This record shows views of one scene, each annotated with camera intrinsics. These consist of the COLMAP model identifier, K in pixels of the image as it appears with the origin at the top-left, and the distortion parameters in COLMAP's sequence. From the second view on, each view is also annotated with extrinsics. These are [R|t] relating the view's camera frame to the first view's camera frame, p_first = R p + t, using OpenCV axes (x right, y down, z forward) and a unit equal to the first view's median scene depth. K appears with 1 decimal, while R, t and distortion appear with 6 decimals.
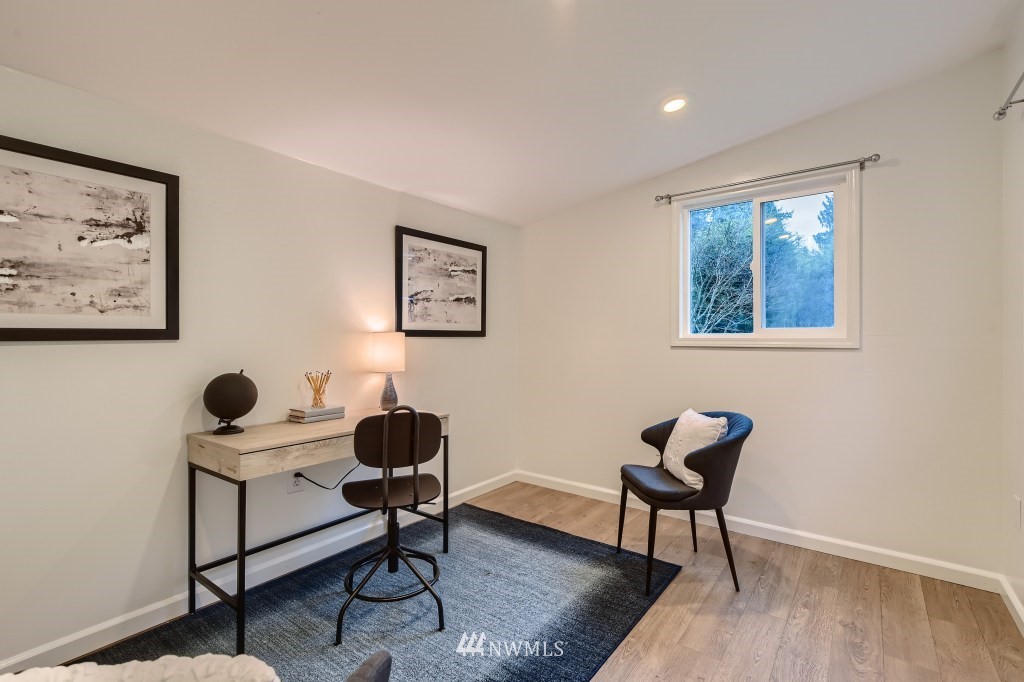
lens RADIAL K [[458.4, 0, 512.0], [0, 458.4, 341.0], [0, 0, 1]] dist [-0.000886, -0.000807]
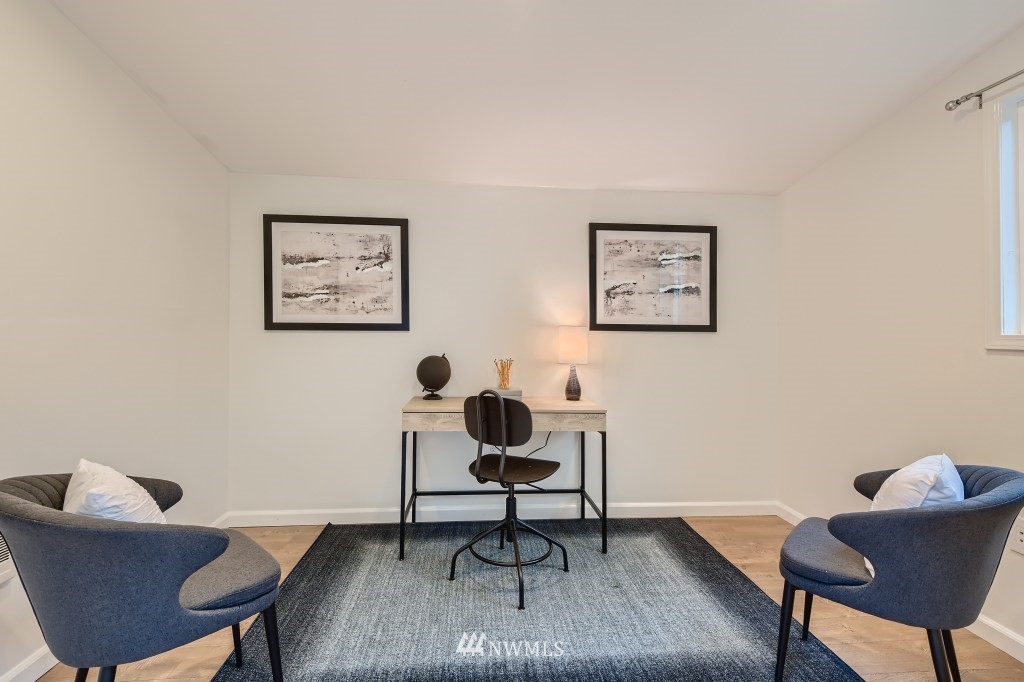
lens RADIAL K [[464.6, 0, 514.0], [0, 464.6, 334.0], [0, 0, 1]] dist [0.000064, -0.000662]
pose [[0.680405, 0.009490, -0.732775, 0.468482], [-0.016611, 0.999859, -0.002475, 0.004272], [0.732648, 0.013856, 0.680466, 0.197024]]
